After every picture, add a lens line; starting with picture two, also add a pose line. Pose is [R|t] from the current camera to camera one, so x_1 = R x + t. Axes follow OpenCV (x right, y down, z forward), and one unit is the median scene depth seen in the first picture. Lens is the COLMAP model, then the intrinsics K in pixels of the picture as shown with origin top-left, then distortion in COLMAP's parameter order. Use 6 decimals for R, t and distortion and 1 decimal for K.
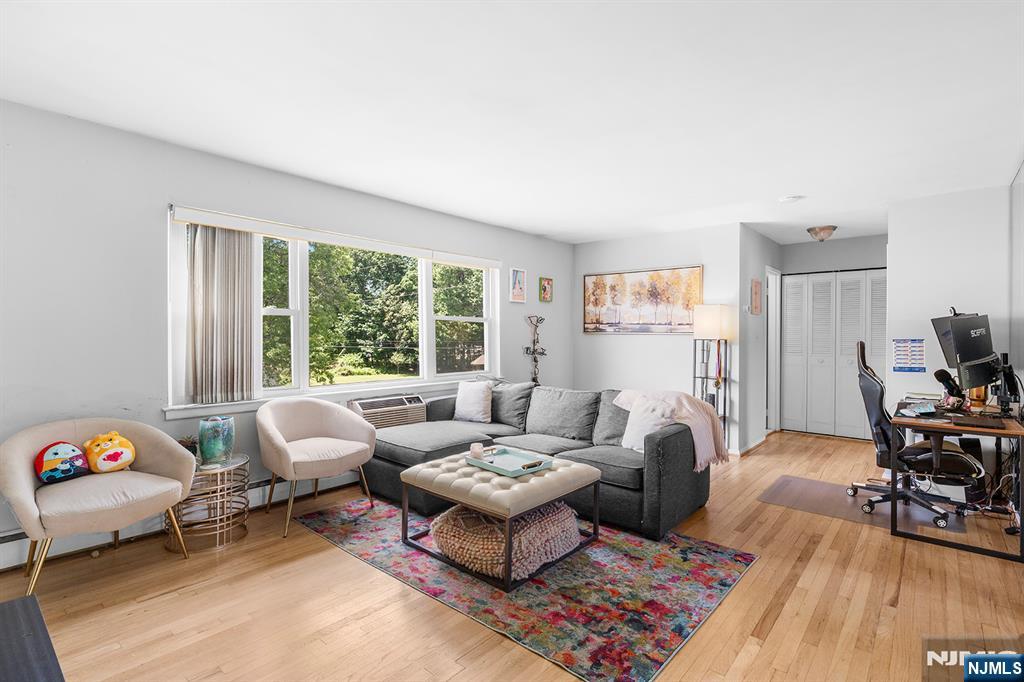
lens RADIAL K [[481.3, 0, 511.3], [0, 481.3, 339.5], [0, 0, 1]] dist [-0.005664, -0.000183]
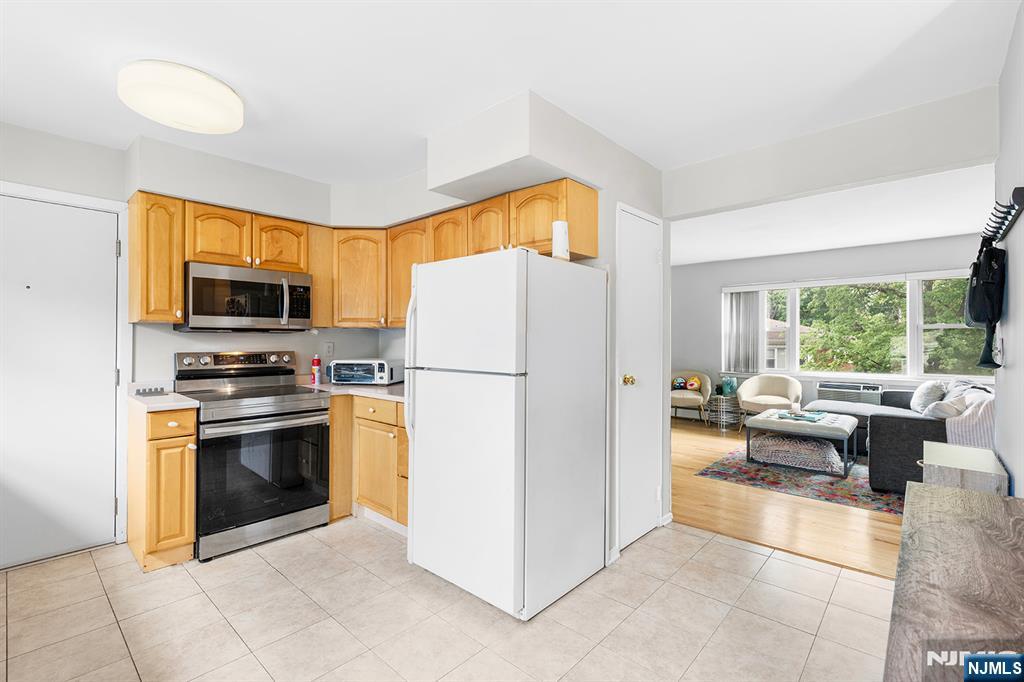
lens RADIAL K [[462.6, 0, 516.8], [0, 462.6, 344.0], [0, 0, 1]] dist [0.001665, 0.002331]
pose [[-0.002791, 0.001909, -0.999994, 1.845146], [-0.008855, 0.999959, 0.001934, 0.010498], [0.999957, 0.008860, -0.002774, -0.014814]]
